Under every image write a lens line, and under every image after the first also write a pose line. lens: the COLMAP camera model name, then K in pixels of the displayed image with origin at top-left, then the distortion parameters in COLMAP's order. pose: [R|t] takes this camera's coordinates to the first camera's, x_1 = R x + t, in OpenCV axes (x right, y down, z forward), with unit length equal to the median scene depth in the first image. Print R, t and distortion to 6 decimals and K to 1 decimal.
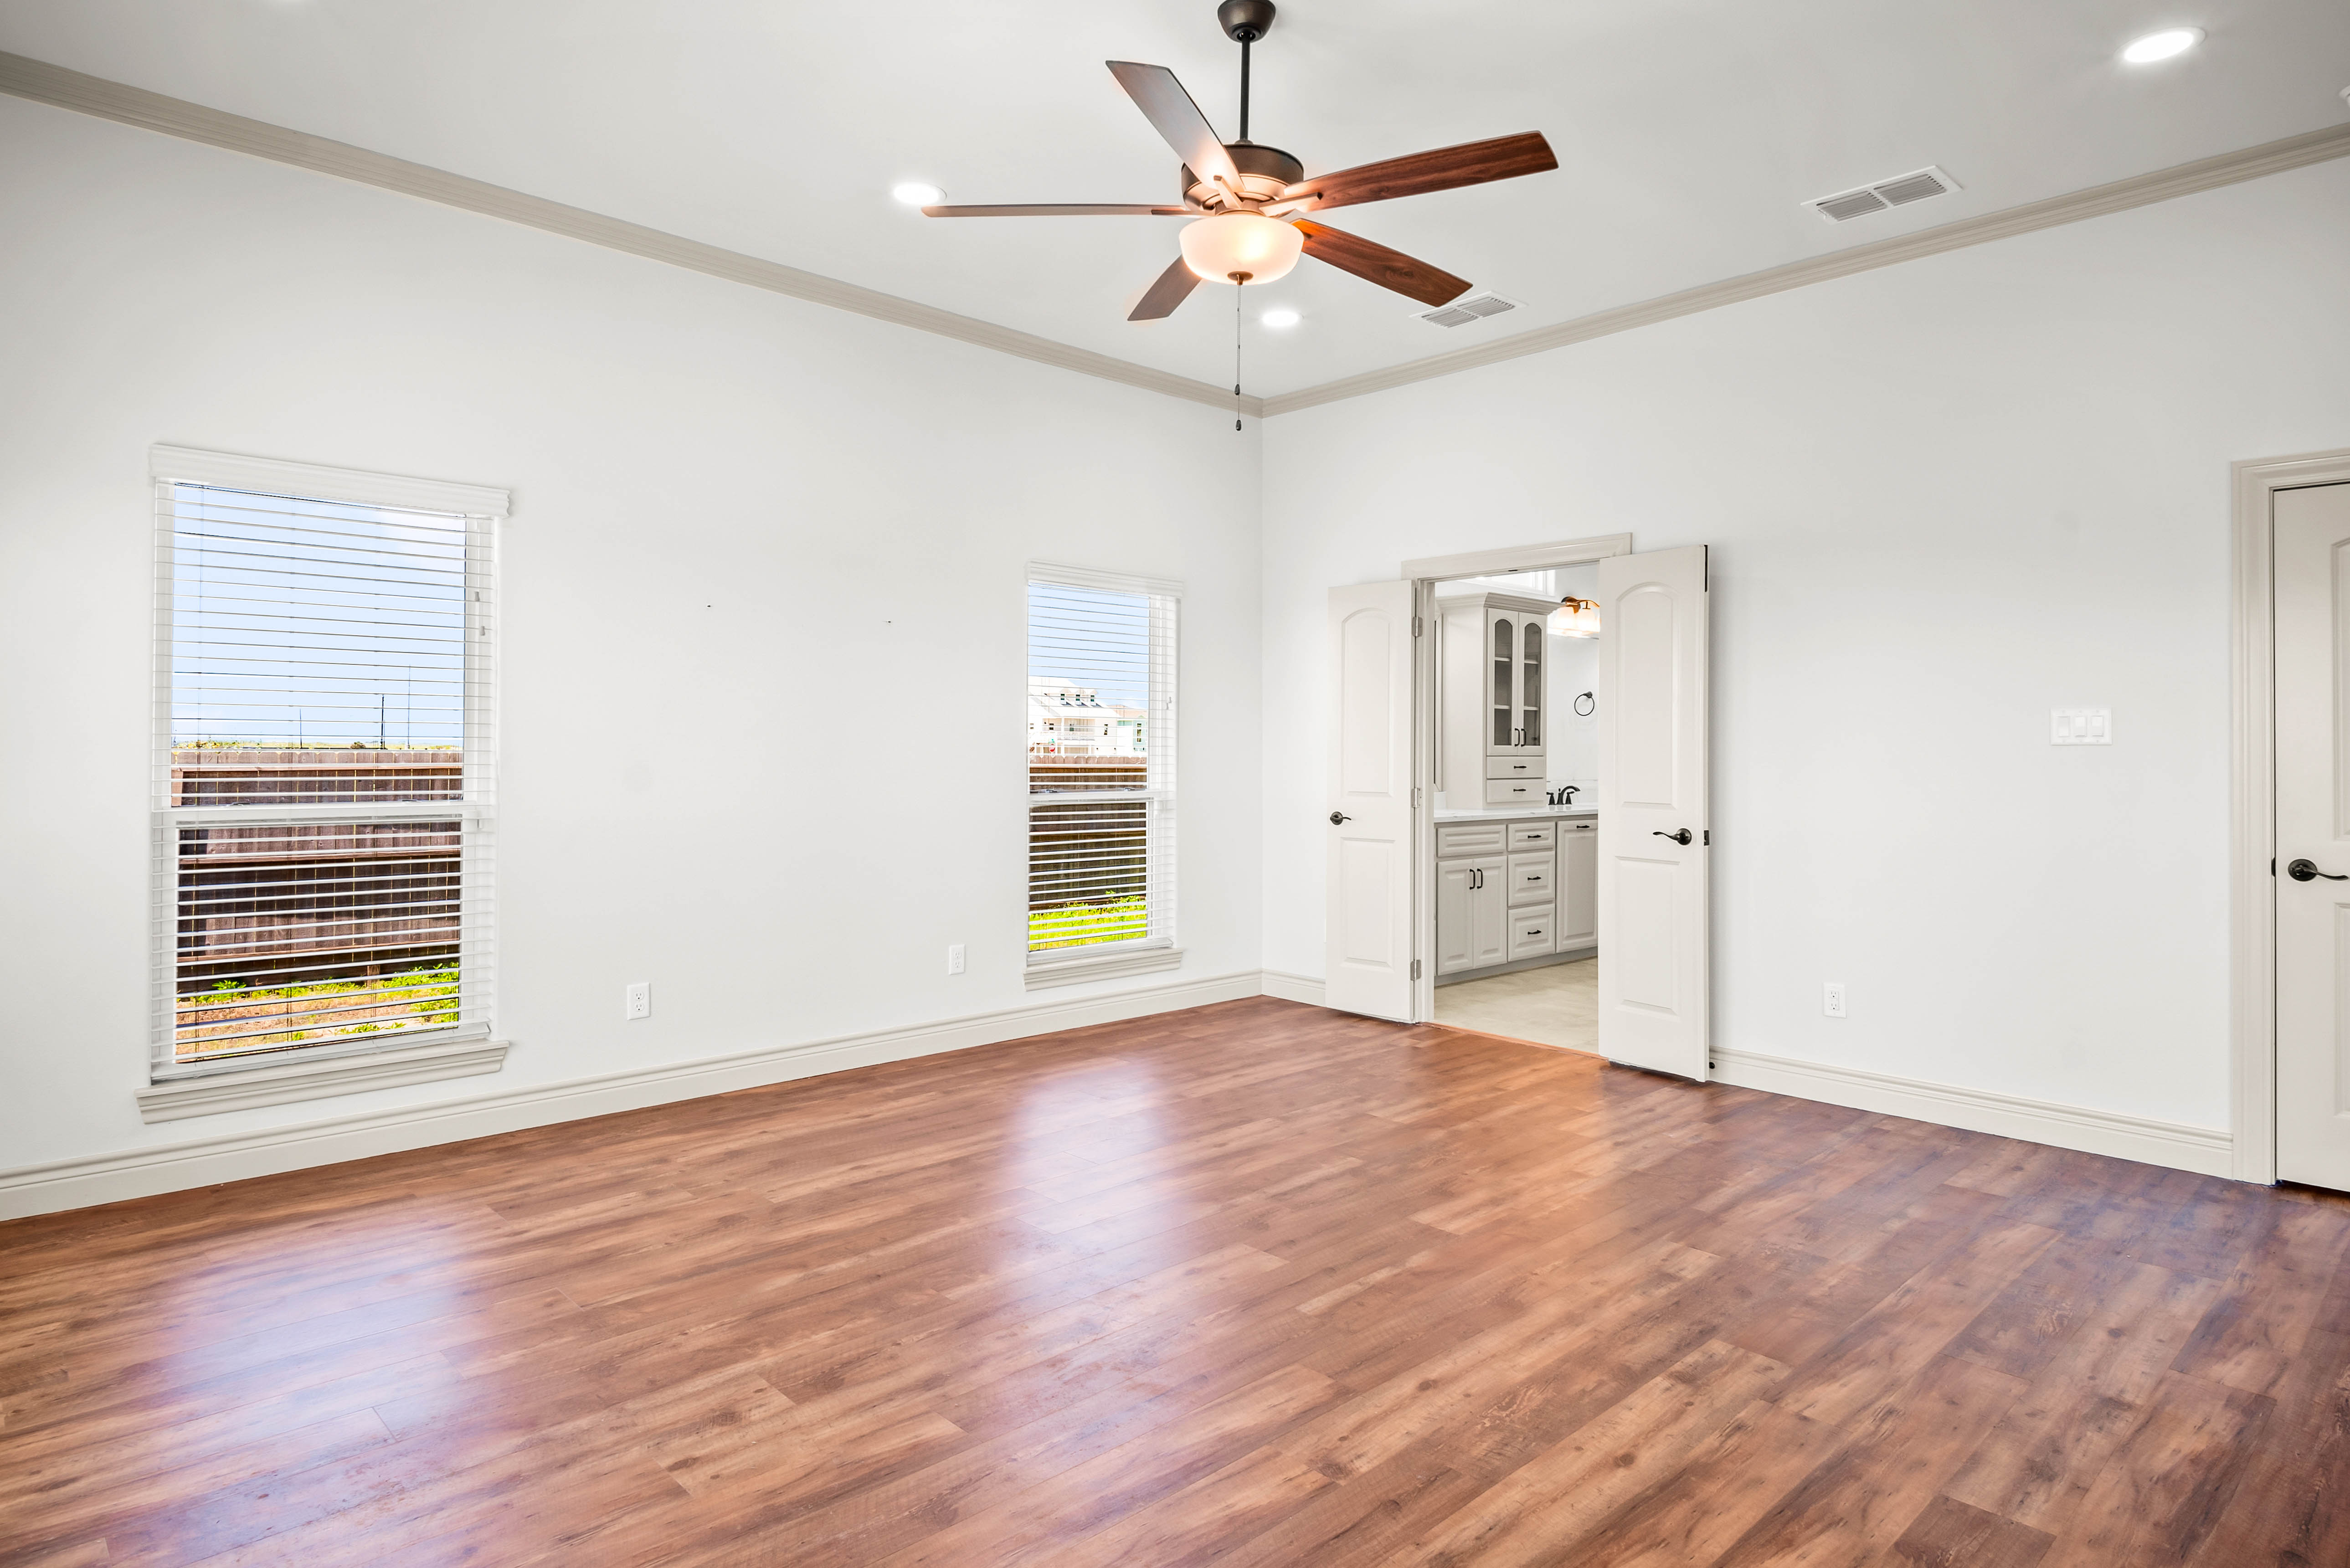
lens RADIAL K [[1317.6, 0, 1173.4], [0, 1317.6, 772.6], [0, 0, 1]] dist [0.002575, 0.000656]
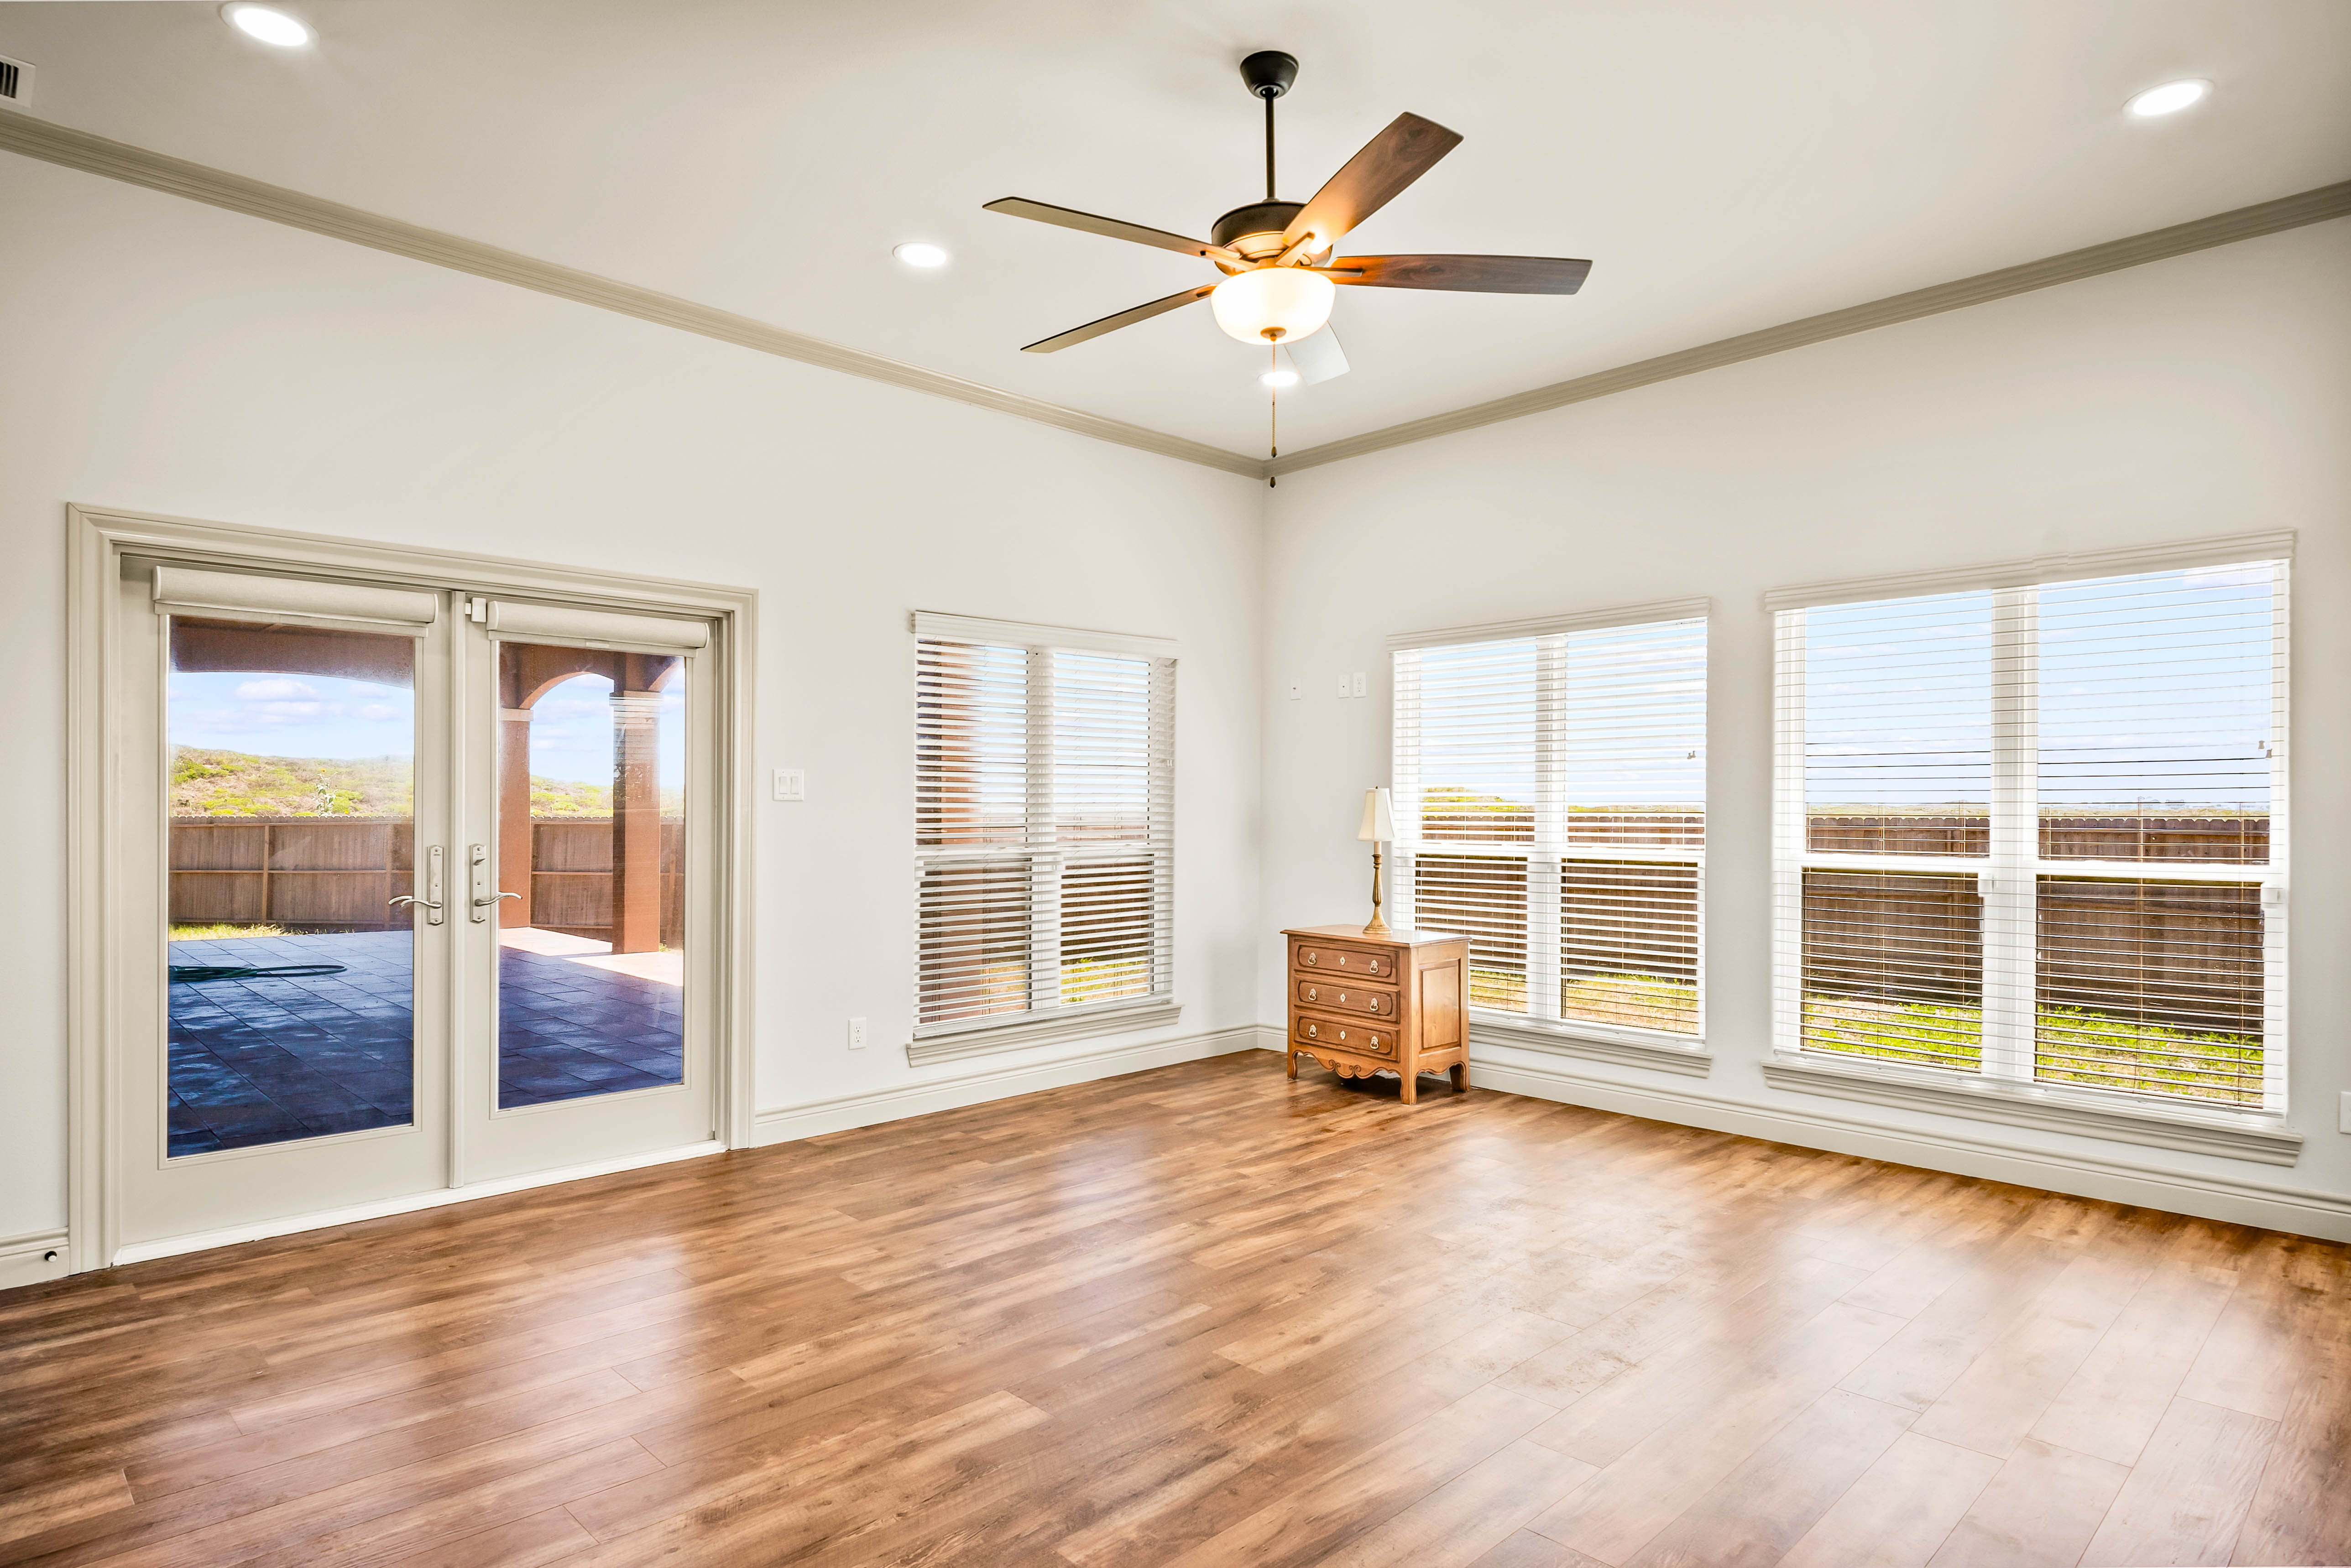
lens RADIAL K [[1318.0, 0, 1177.2], [0, 1318.0, 786.4], [0, 0, 1]] dist [0.002575, 0.000656]
pose [[-0.999859, -0.005964, -0.015688, 0.133626], [-0.005993, 0.999980, 0.001812, -0.031824], [0.015677, 0.001906, -0.999875, 1.983335]]
